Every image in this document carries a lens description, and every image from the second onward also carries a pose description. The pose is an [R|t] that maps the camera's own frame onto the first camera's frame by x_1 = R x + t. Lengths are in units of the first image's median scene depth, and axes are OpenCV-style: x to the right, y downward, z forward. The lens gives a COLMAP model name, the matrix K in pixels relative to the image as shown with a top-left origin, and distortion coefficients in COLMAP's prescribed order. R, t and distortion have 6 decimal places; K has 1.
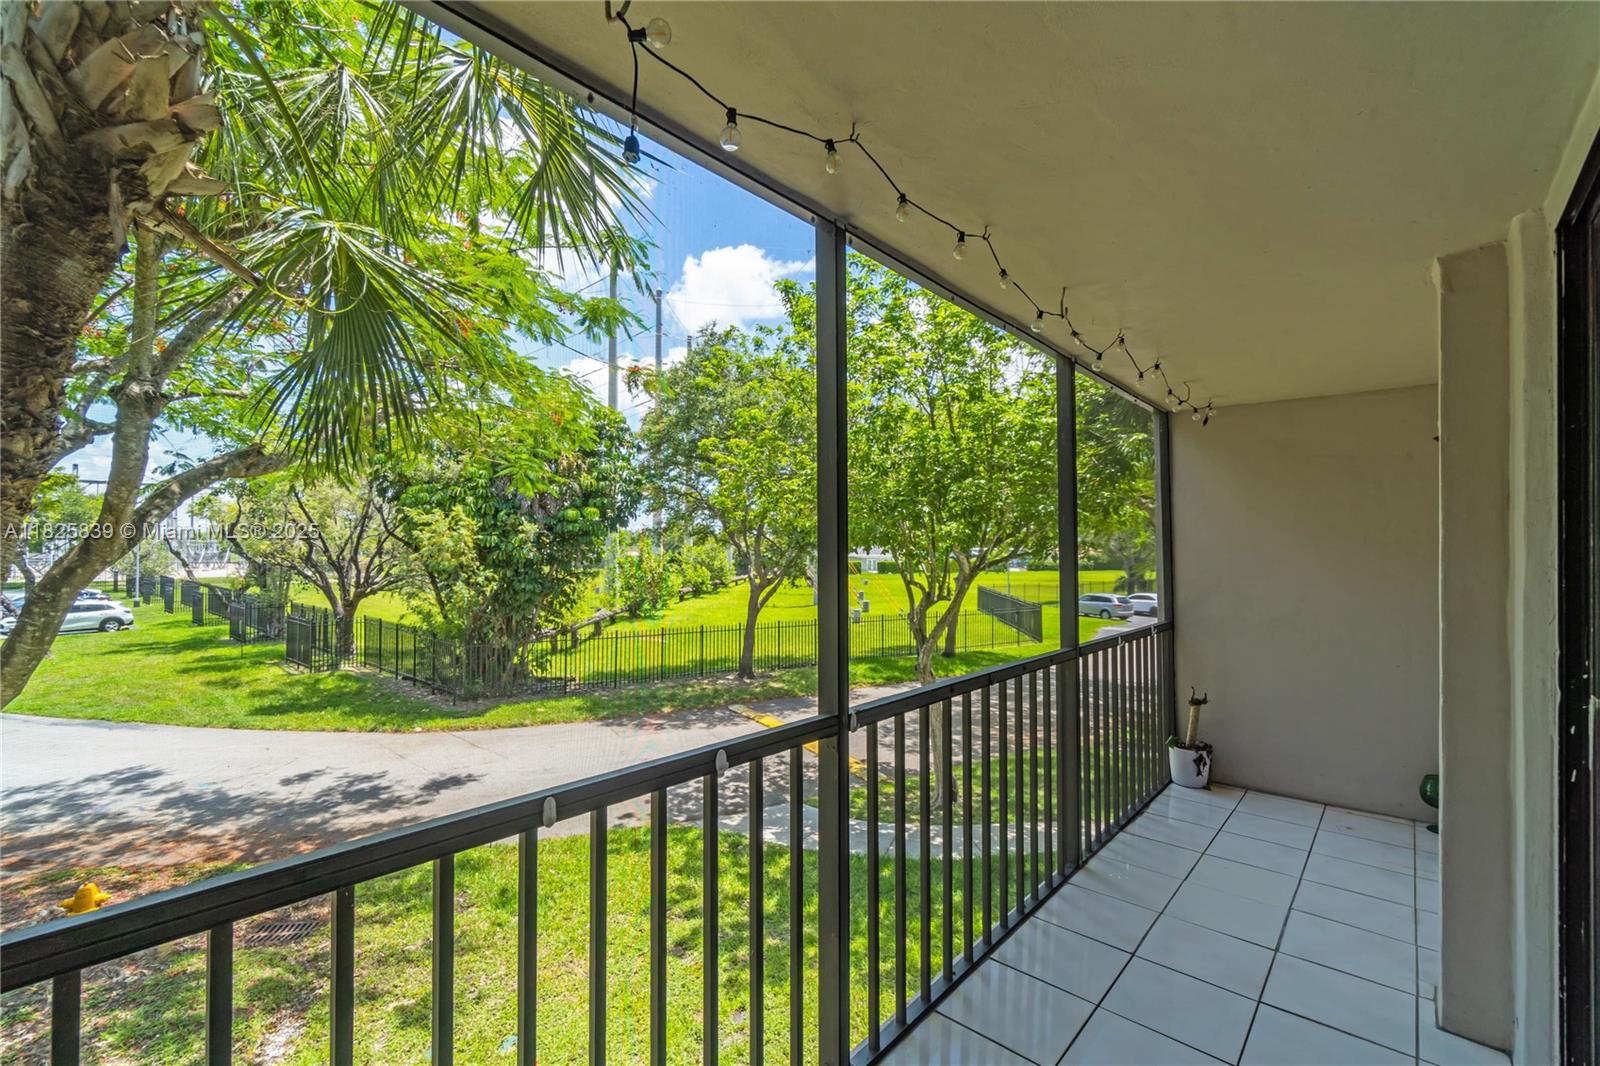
lens RADIAL K [[707.5, 0, 792.3], [0, 707.5, 536.9], [0, 0, 1]] dist [-0.004616, 0.000502]
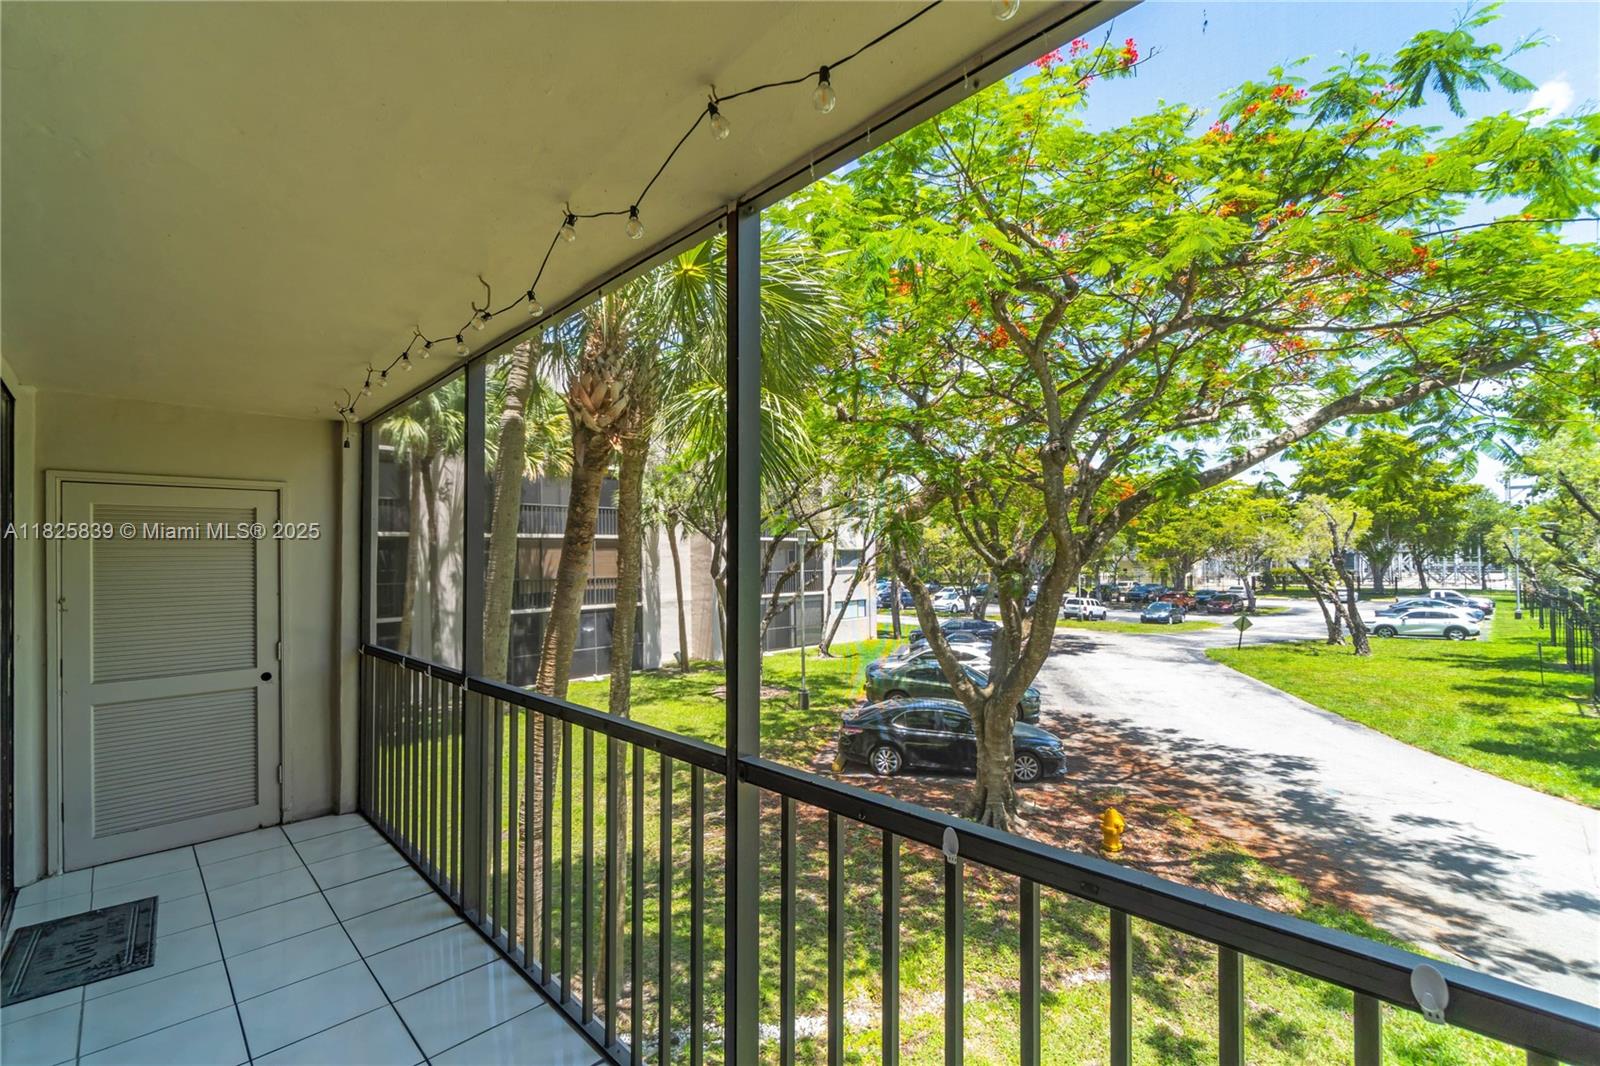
lens RADIAL K [[707.5, 0, 791.3], [0, 707.5, 544.1], [0, 0, 1]] dist [-0.004616, 0.000502]
pose [[-0.055334, -0.022856, -0.998206, 0.241004], [0.021778, 0.999473, -0.024092, 0.001301], [0.998230, -0.023072, -0.054807, 0.282815]]
